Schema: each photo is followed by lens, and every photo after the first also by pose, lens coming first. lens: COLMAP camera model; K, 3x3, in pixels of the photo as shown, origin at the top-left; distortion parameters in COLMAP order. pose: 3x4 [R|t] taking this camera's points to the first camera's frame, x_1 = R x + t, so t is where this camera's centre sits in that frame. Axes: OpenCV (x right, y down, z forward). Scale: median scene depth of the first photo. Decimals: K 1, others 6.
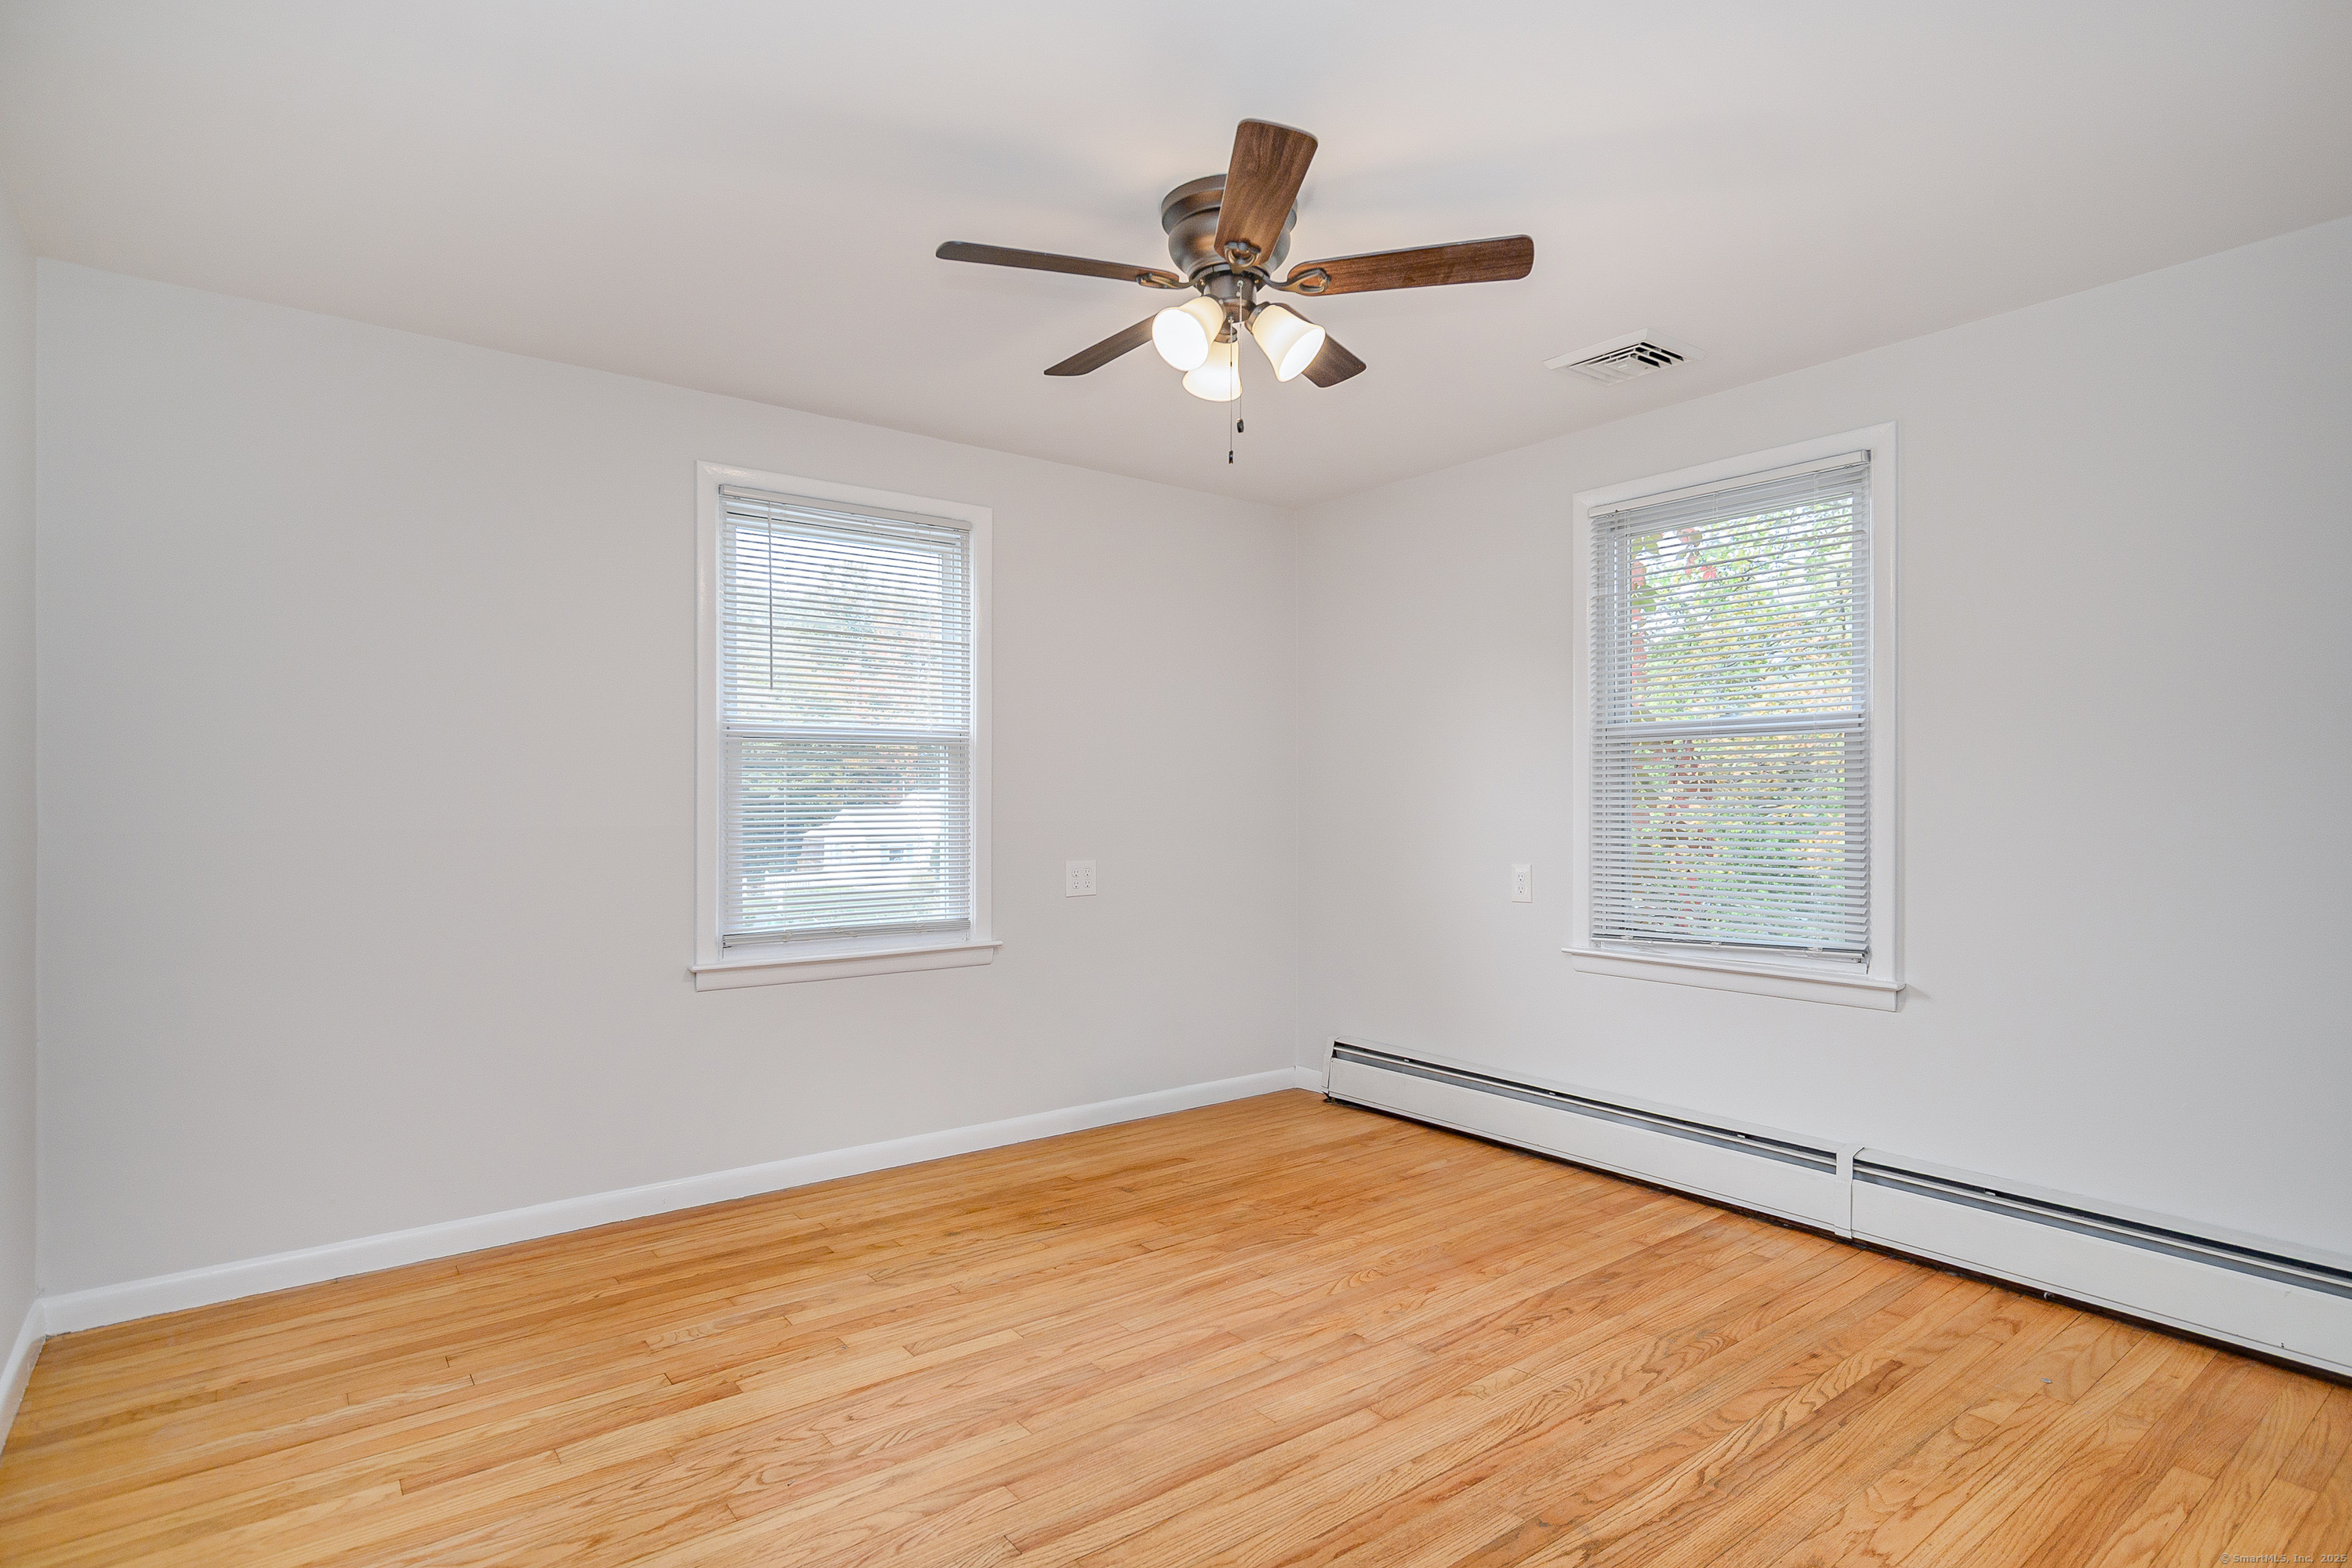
lens RADIAL K [[1213.2, 0, 1168.8], [0, 1213.2, 811.4], [0, 0, 1]] dist [0.005270, 0.001380]
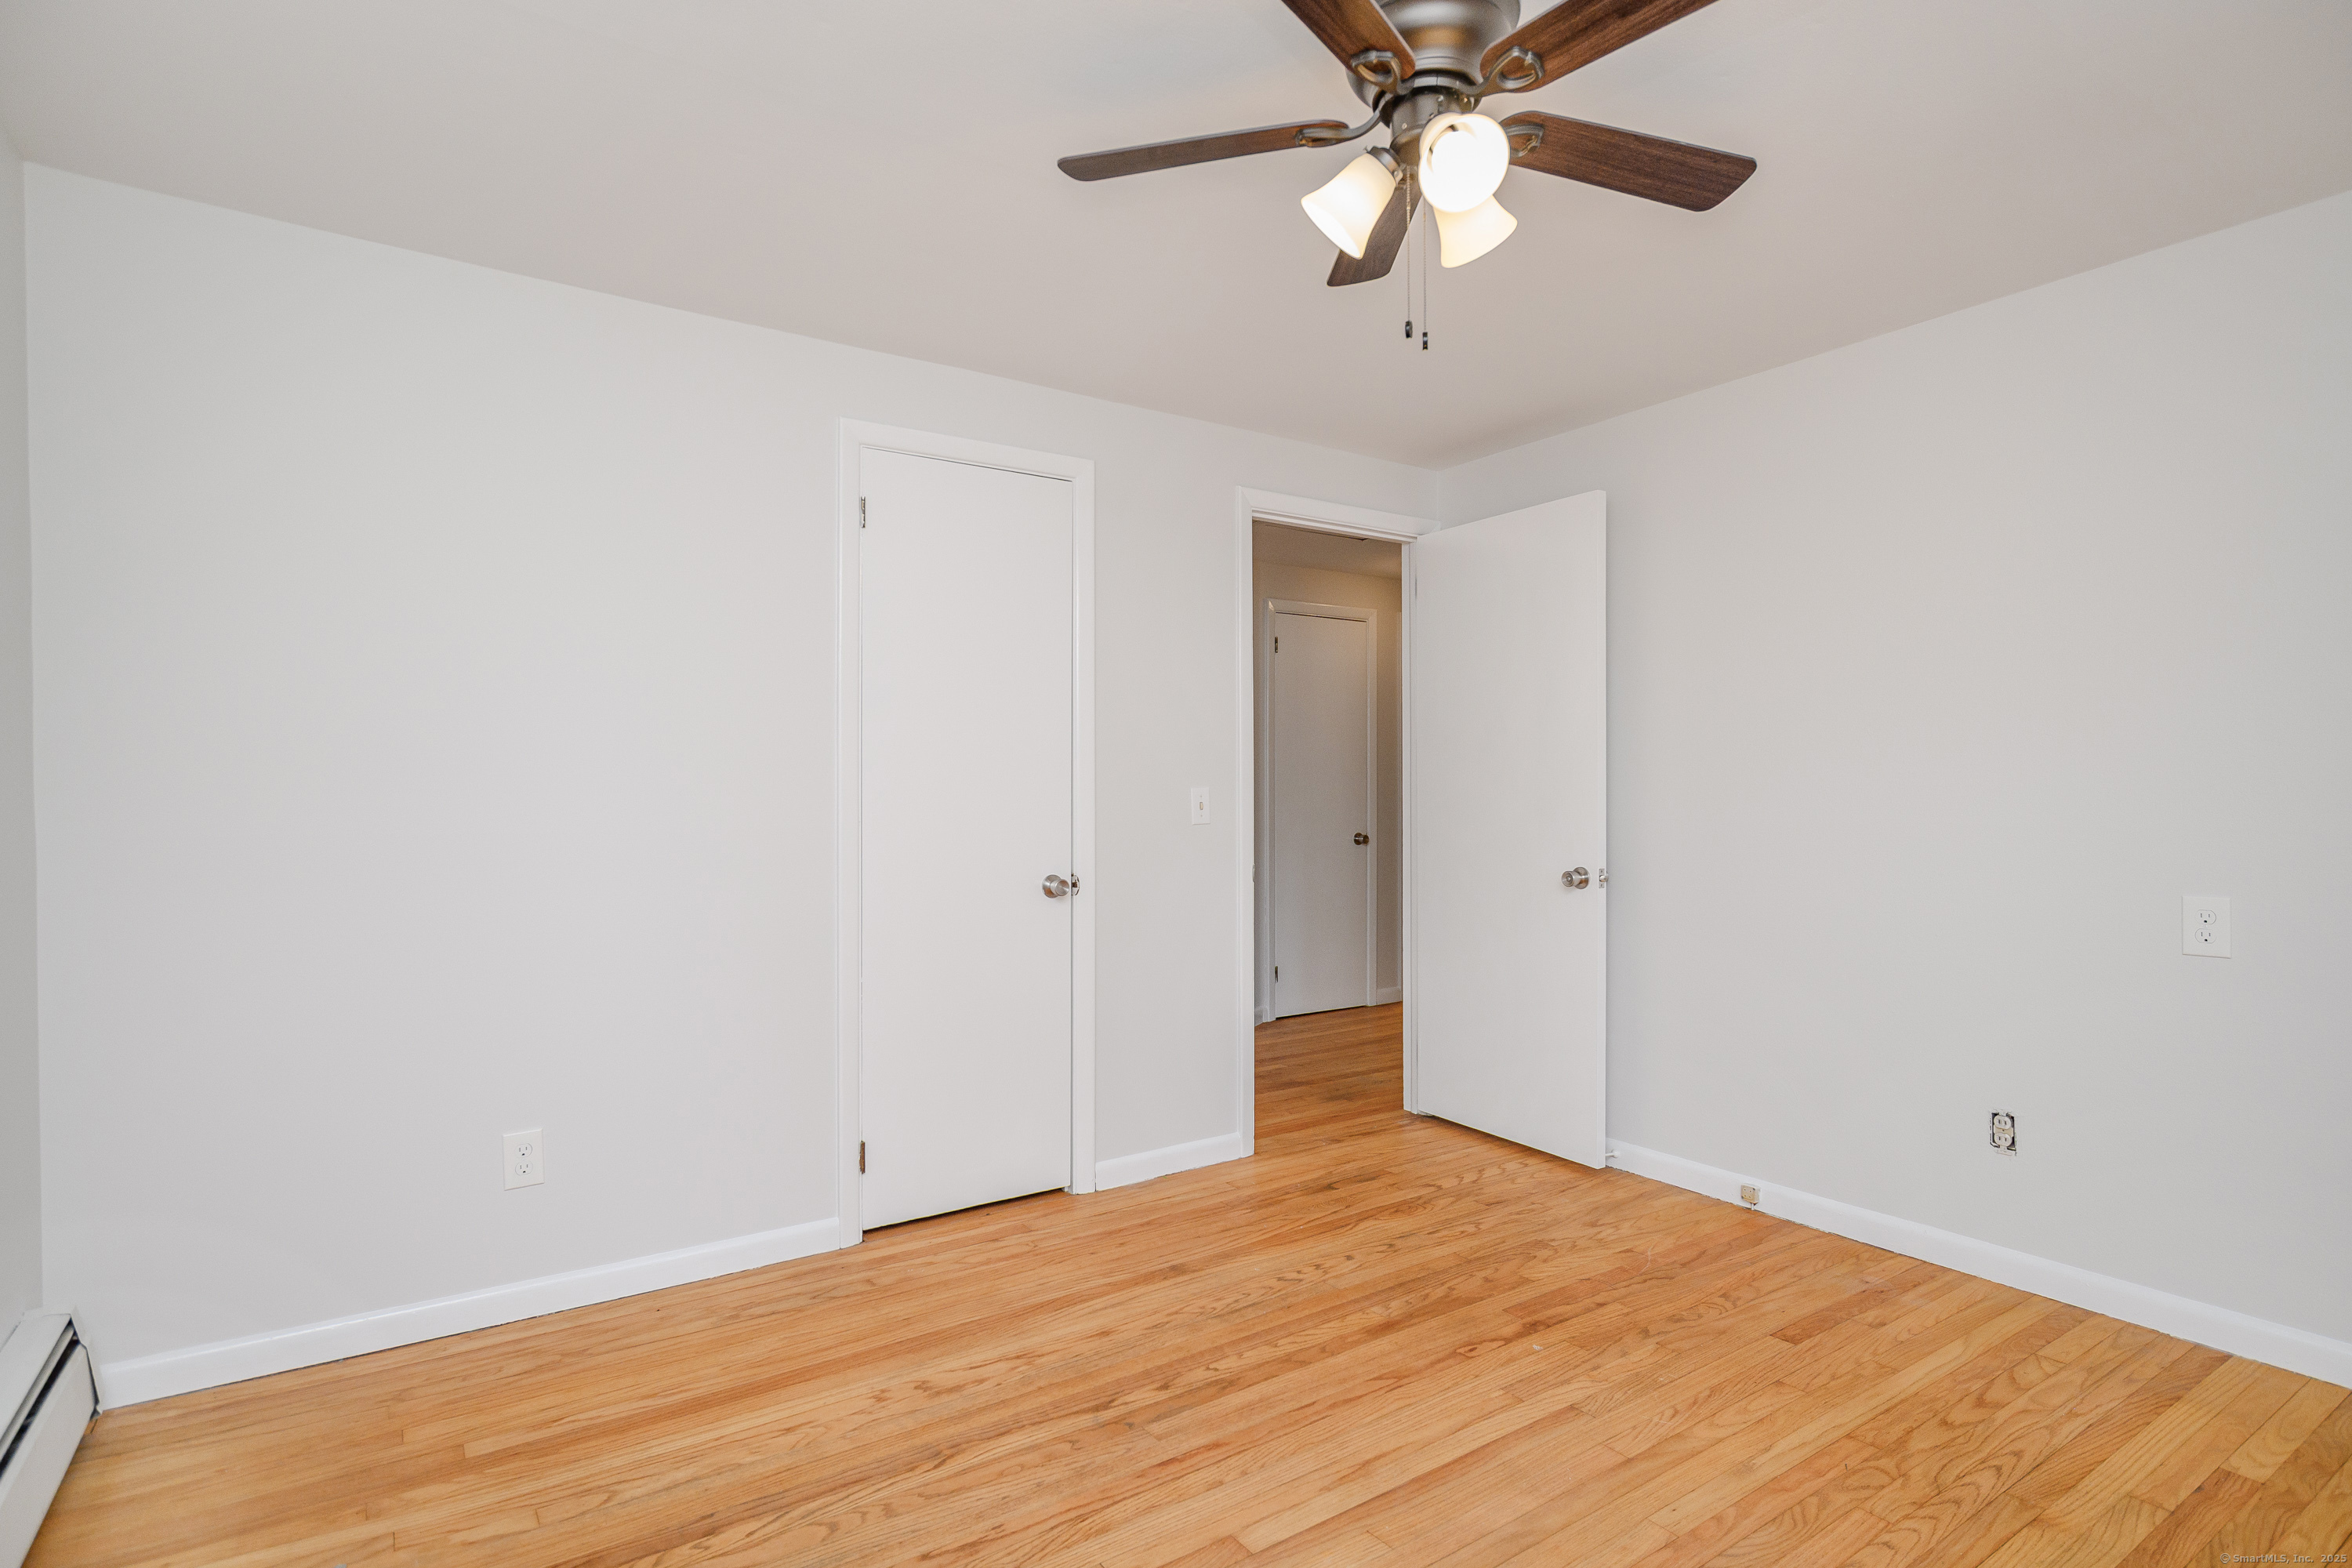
lens RADIAL K [[1197.6, 0, 1175.1], [0, 1197.6, 795.3], [0, 0, 1]] dist [0.000867, 0.001108]
pose [[-0.998683, 0.001523, 0.051281, 0.193865], [0.002467, 0.999829, 0.018342, -0.026621], [-0.051245, 0.018444, -0.998516, 1.996114]]
